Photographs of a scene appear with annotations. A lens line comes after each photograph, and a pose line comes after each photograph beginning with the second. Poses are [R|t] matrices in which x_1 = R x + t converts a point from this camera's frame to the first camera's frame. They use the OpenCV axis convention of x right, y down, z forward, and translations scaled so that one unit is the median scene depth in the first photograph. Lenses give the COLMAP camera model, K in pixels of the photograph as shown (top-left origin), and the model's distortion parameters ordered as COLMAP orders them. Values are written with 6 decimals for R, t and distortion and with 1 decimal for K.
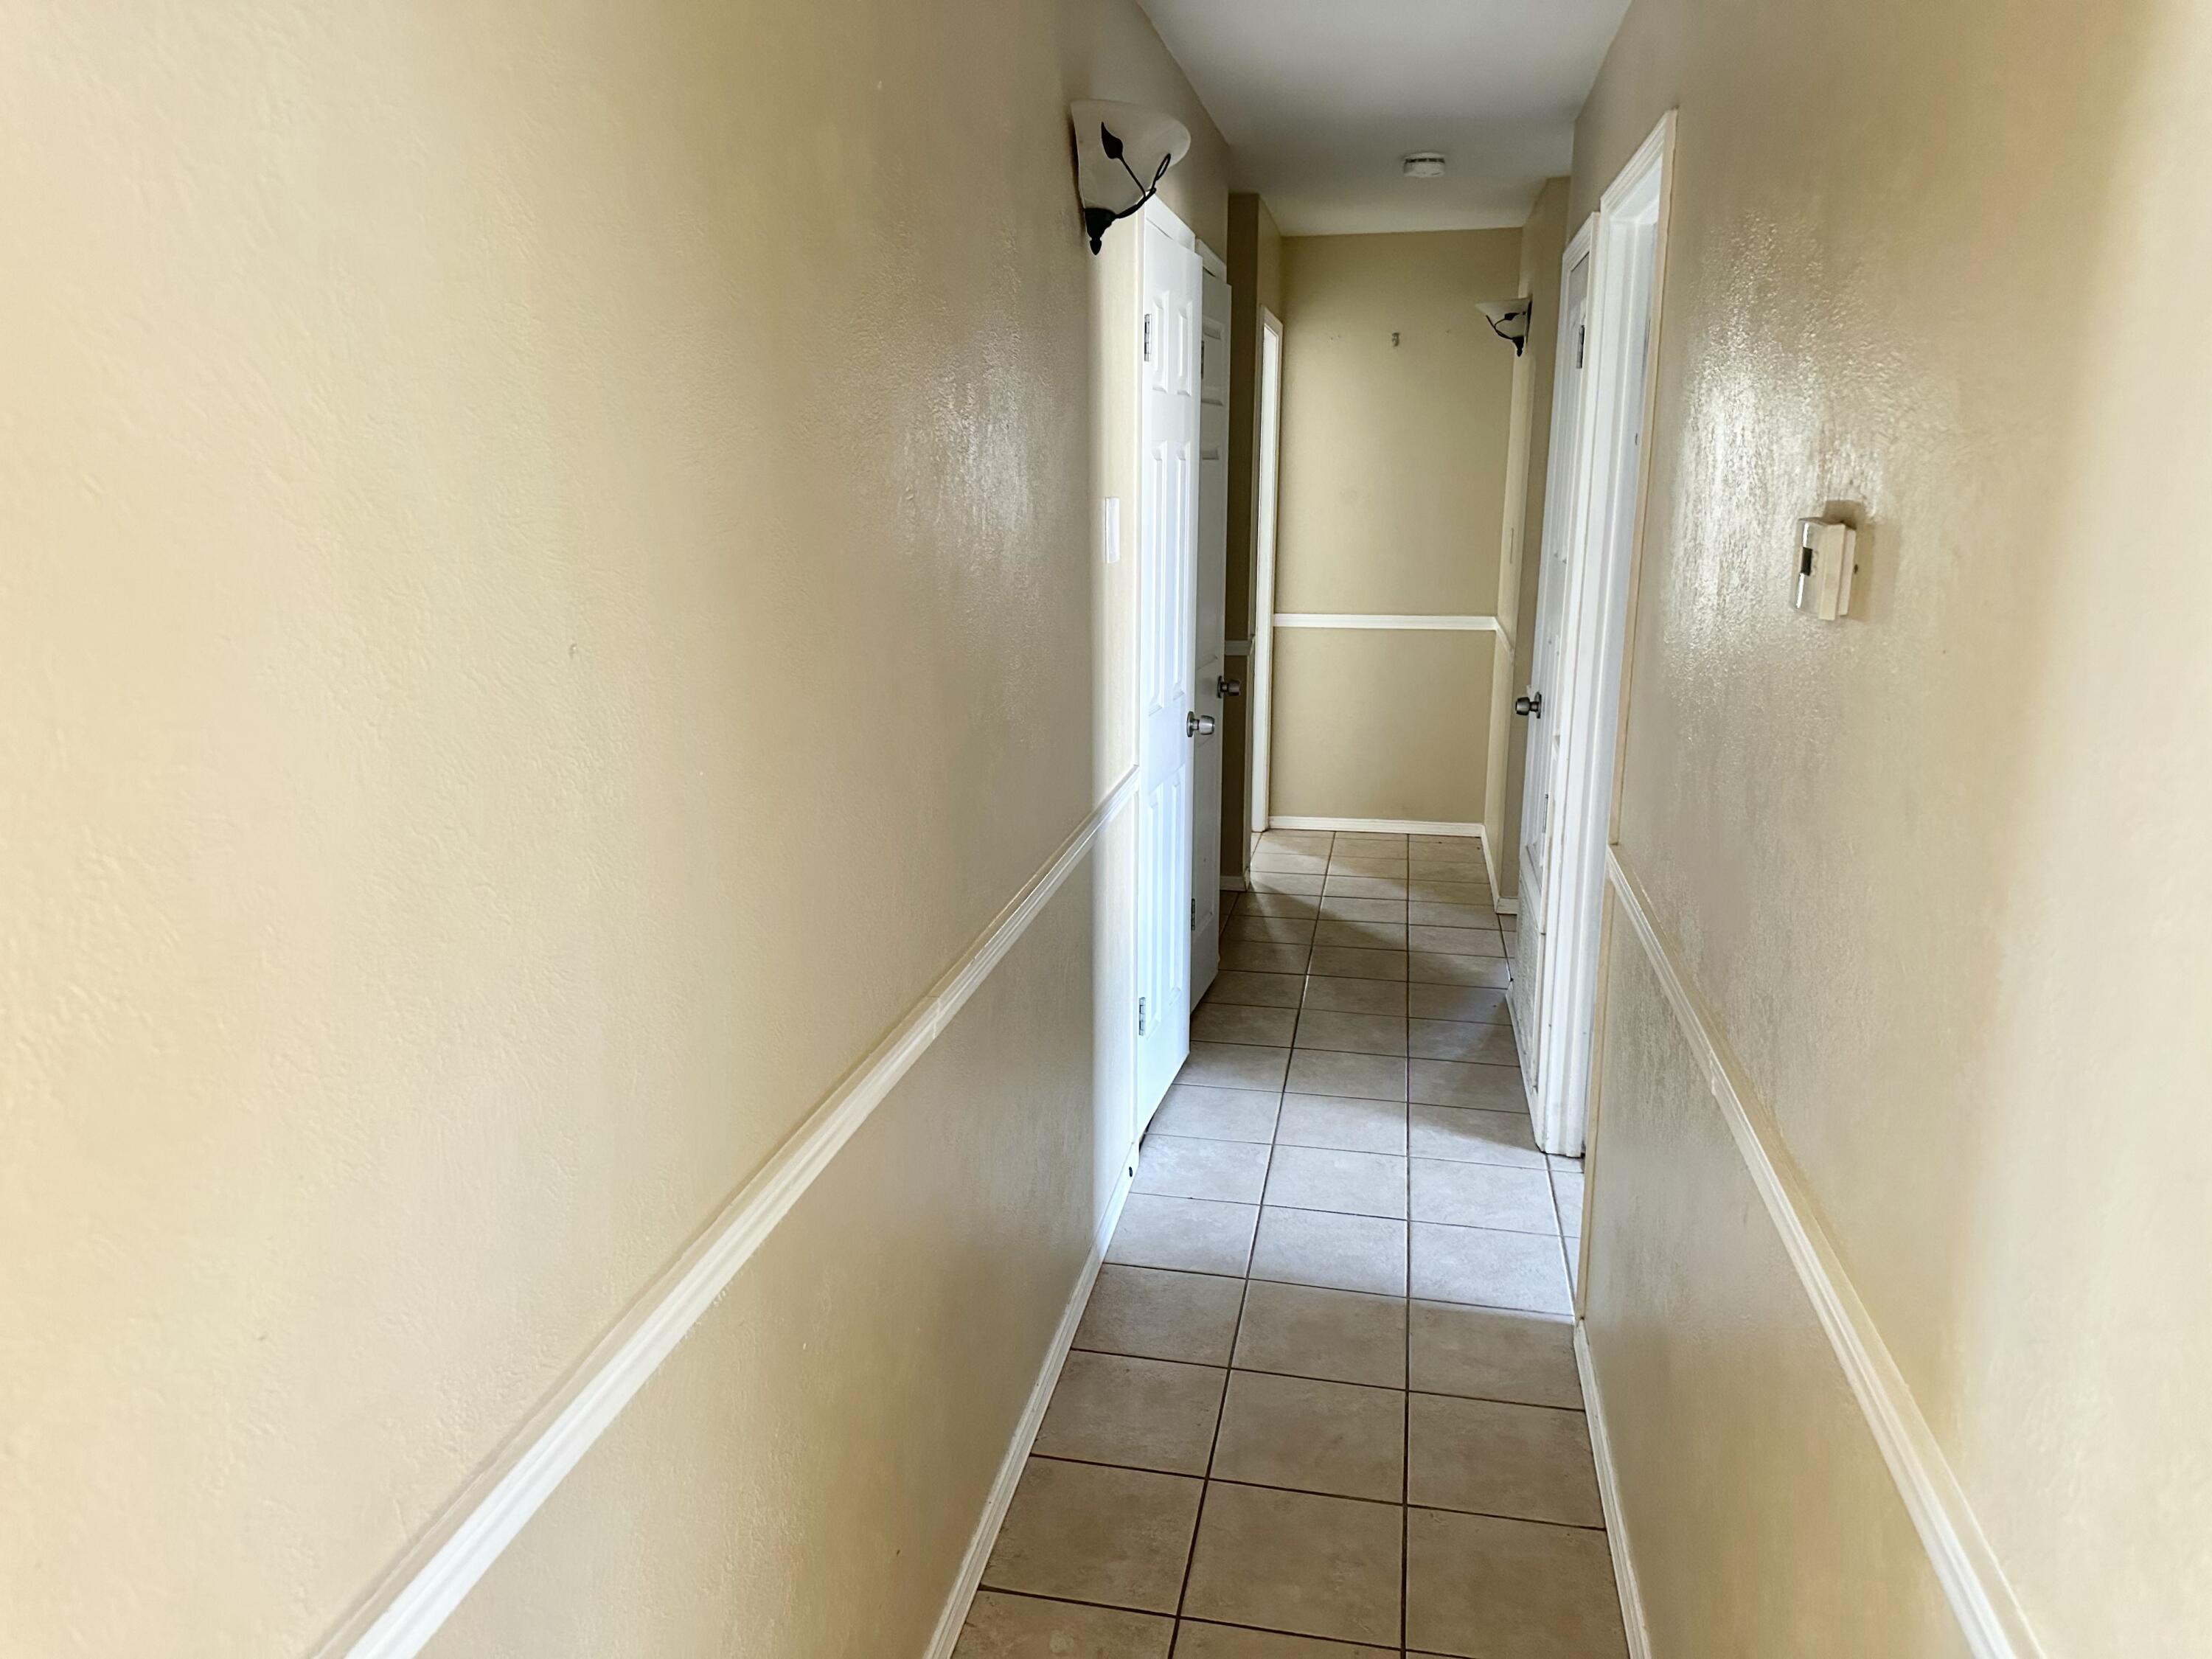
lens RADIAL K [[1544.5, 0, 1109.4], [0, 1544.5, 834.1], [0, 0, 1]] dist [0.119536, -0.177579]
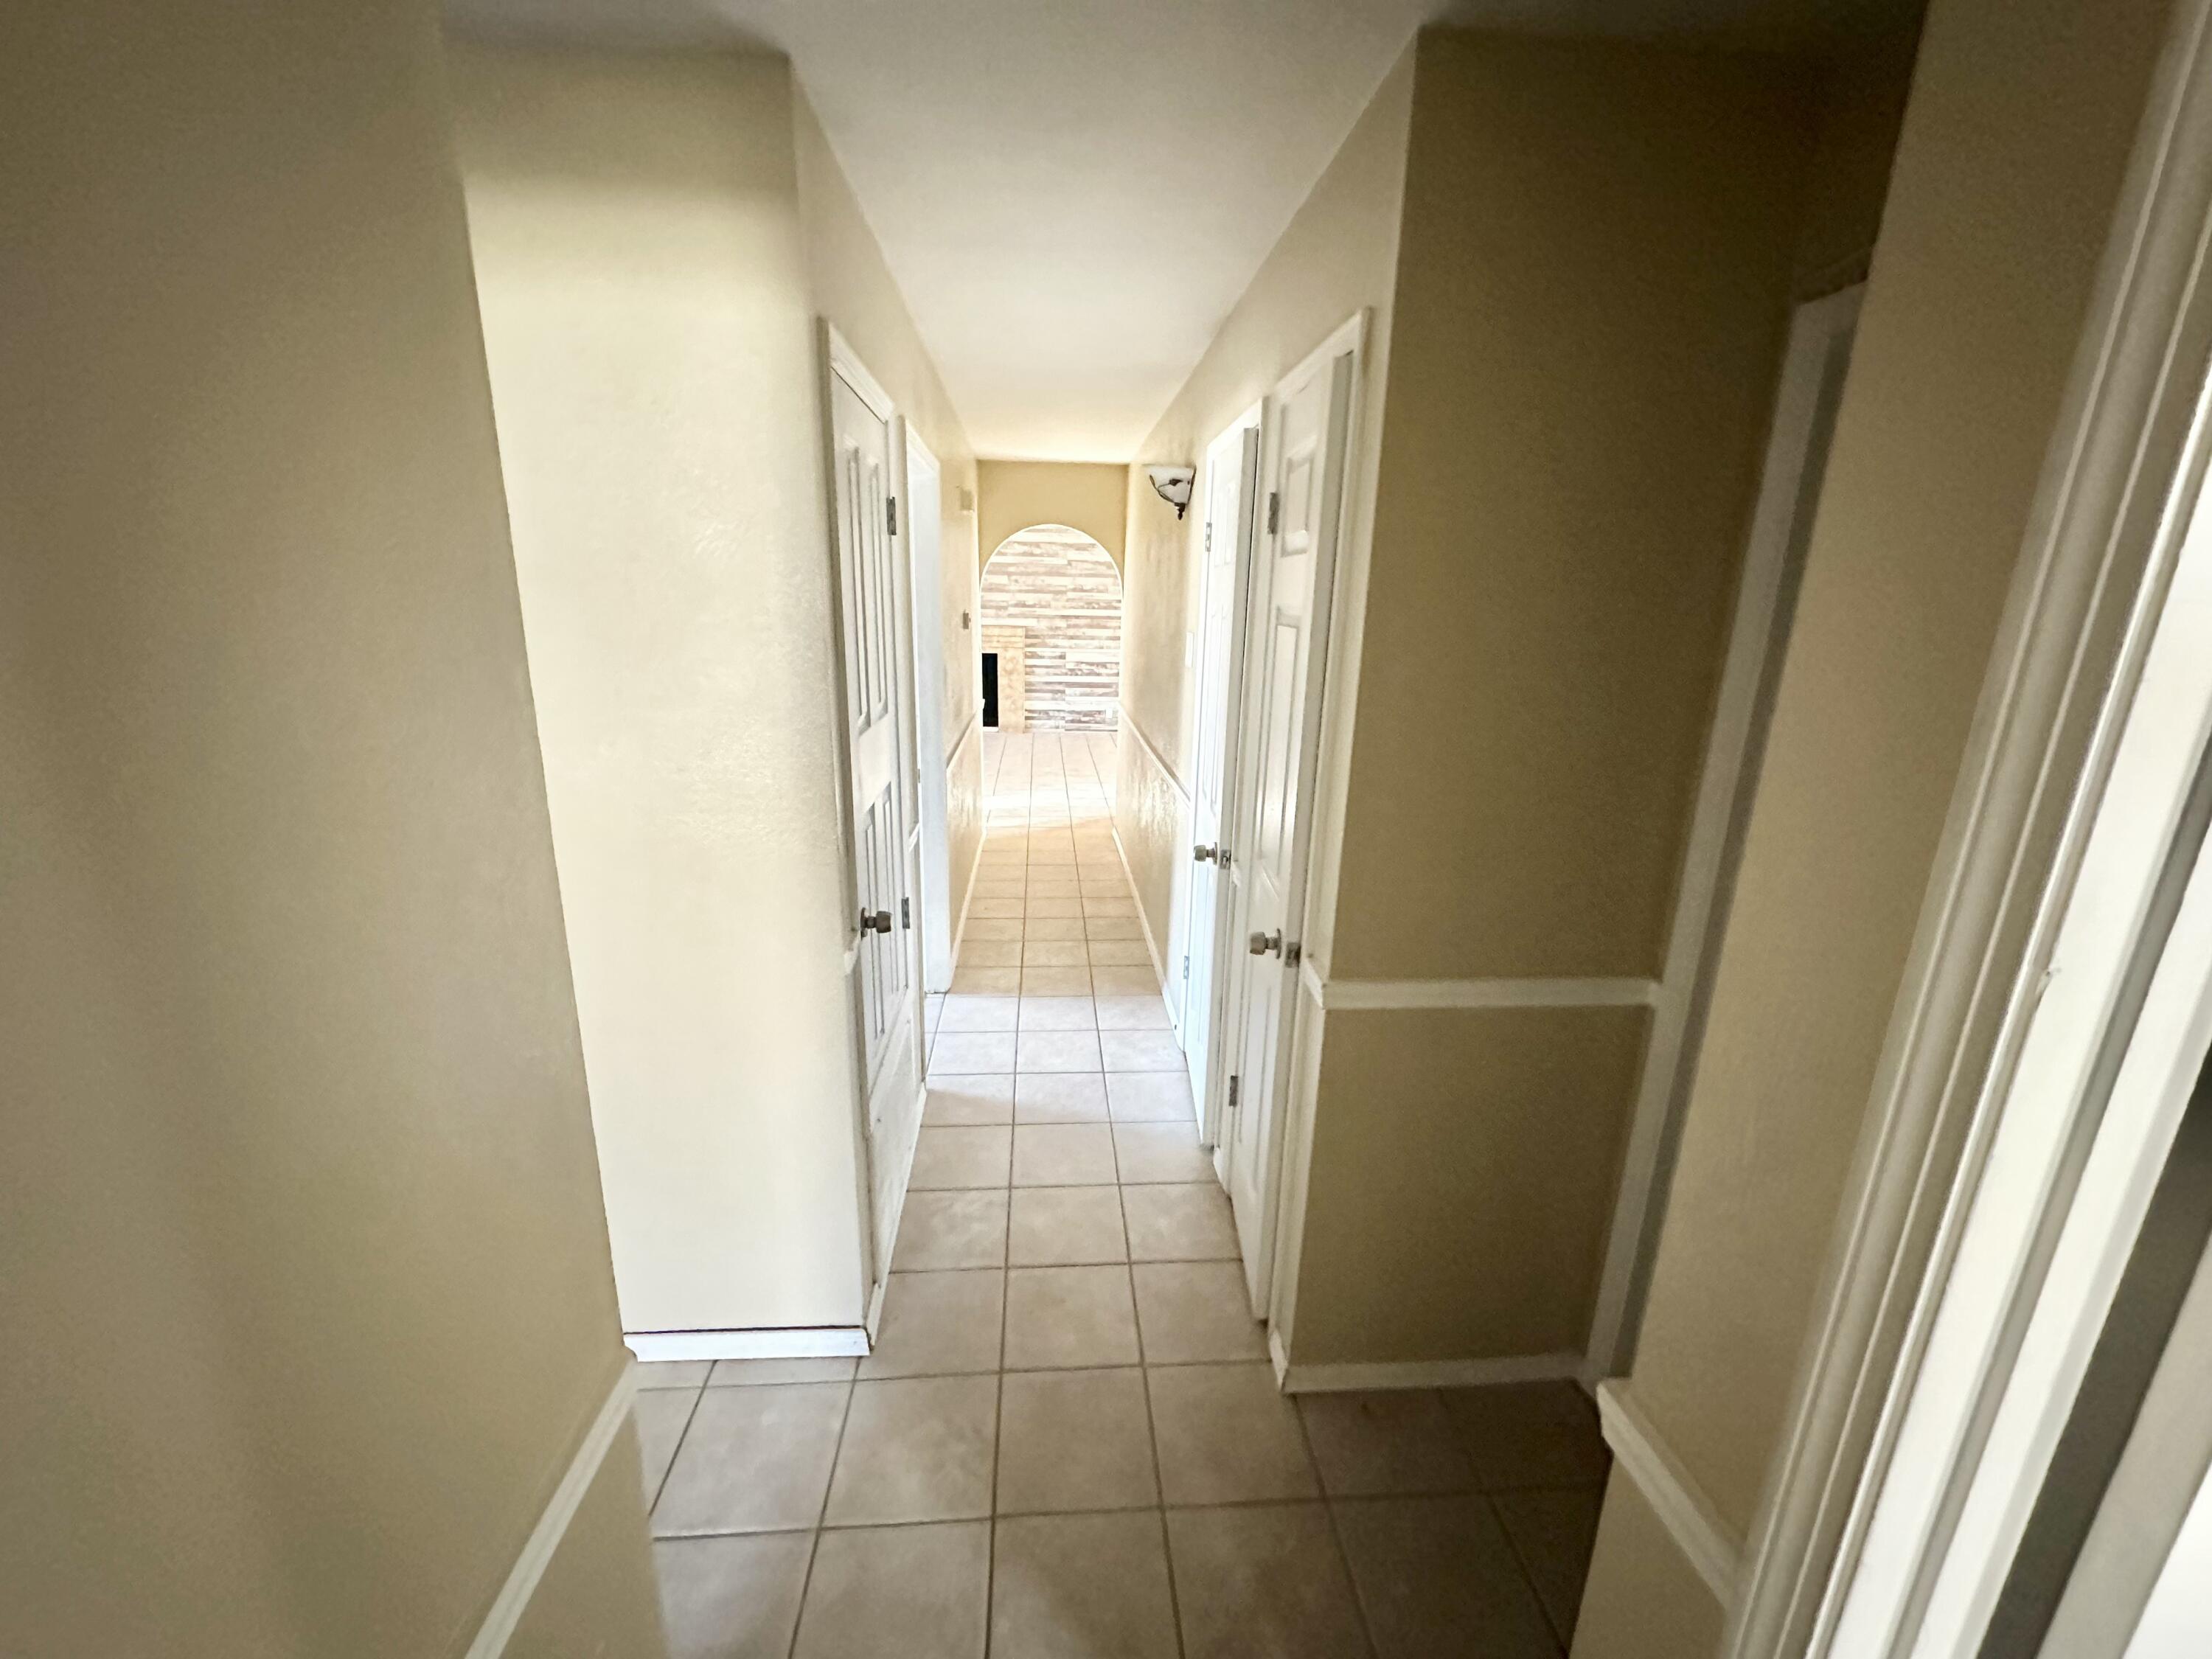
lens RADIAL K [[881.0, 0, 1107.3], [0, 881.0, 827.5], [0, 0, 1]] dist [-0.002578, 0.000651]
pose [[-0.964575, 0.040983, -0.260605, 0.313503], [-0.089978, 0.877515, 0.471033, -0.409412], [0.247989, 0.477795, -0.842742, 1.600302]]
